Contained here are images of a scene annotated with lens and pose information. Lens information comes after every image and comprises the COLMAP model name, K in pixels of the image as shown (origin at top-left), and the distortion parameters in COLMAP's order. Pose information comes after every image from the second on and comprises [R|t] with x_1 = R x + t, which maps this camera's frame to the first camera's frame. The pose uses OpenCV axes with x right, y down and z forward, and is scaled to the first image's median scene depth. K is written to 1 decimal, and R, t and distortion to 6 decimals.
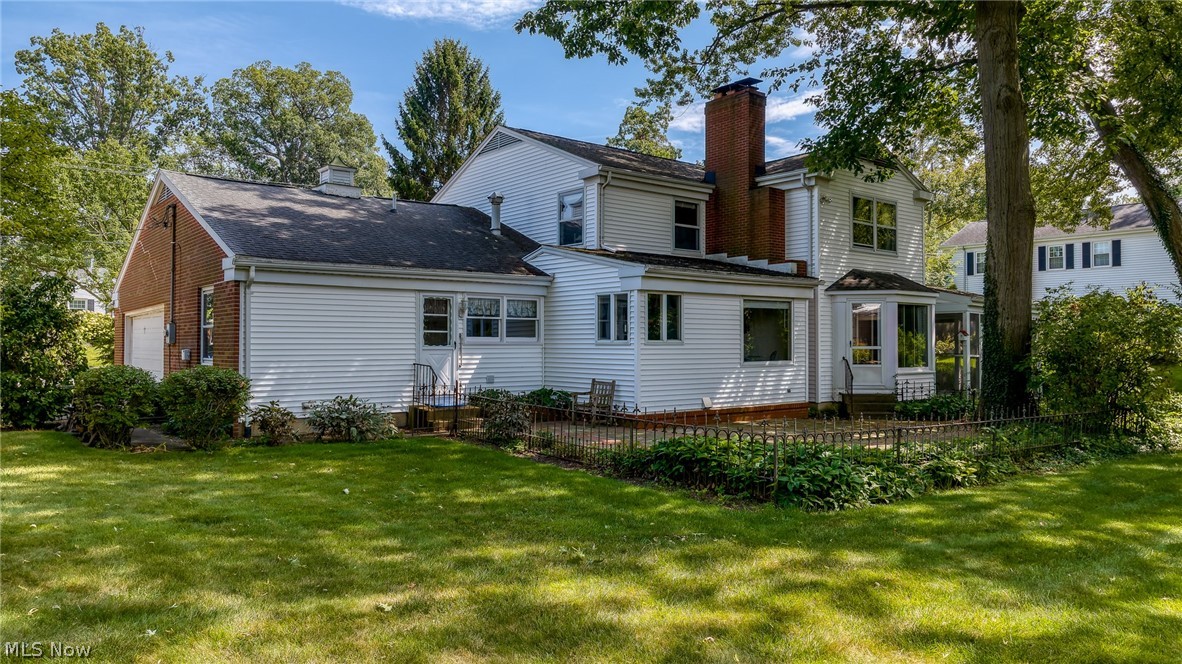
lens RADIAL K [[819.0, 0, 590.0], [0, 819.0, 332.1], [0, 0, 1]] dist [-0.021166, 0.017122]
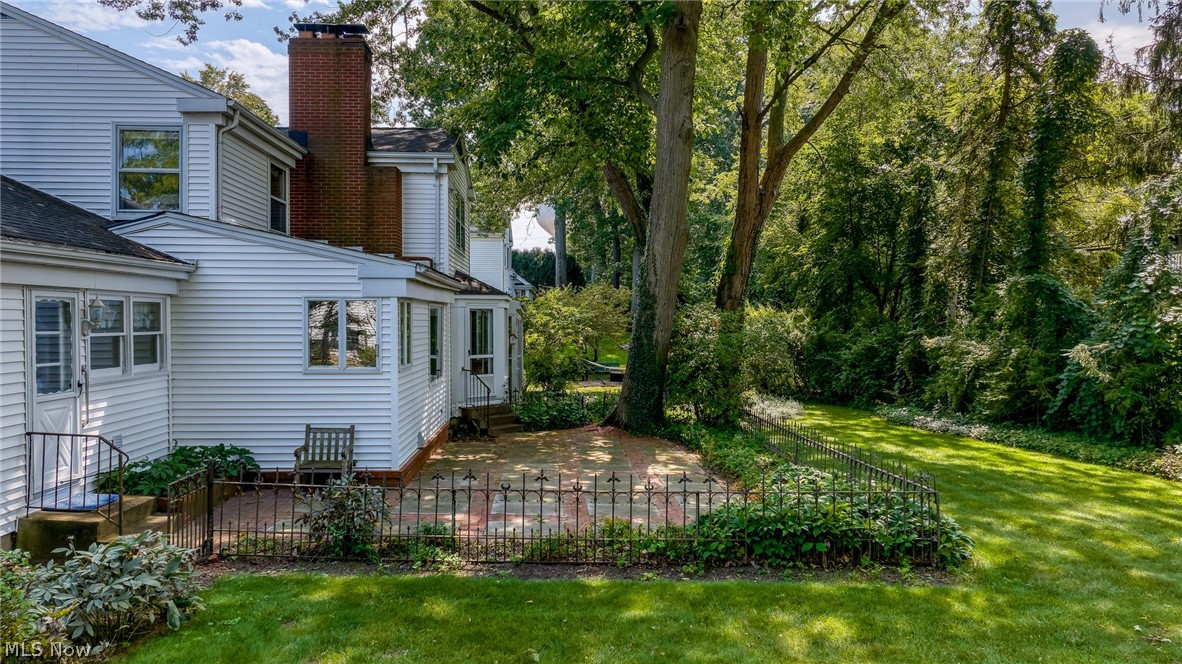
lens RADIAL K [[819.0, 0, 590.4], [0, 819.0, 331.9], [0, 0, 1]] dist [-0.021166, 0.017122]
pose [[0.584427, -0.011940, 0.811359, -0.374320], [-0.012730, 0.999634, 0.023880, -0.035480], [-0.811347, -0.024284, 0.584061, 0.386017]]
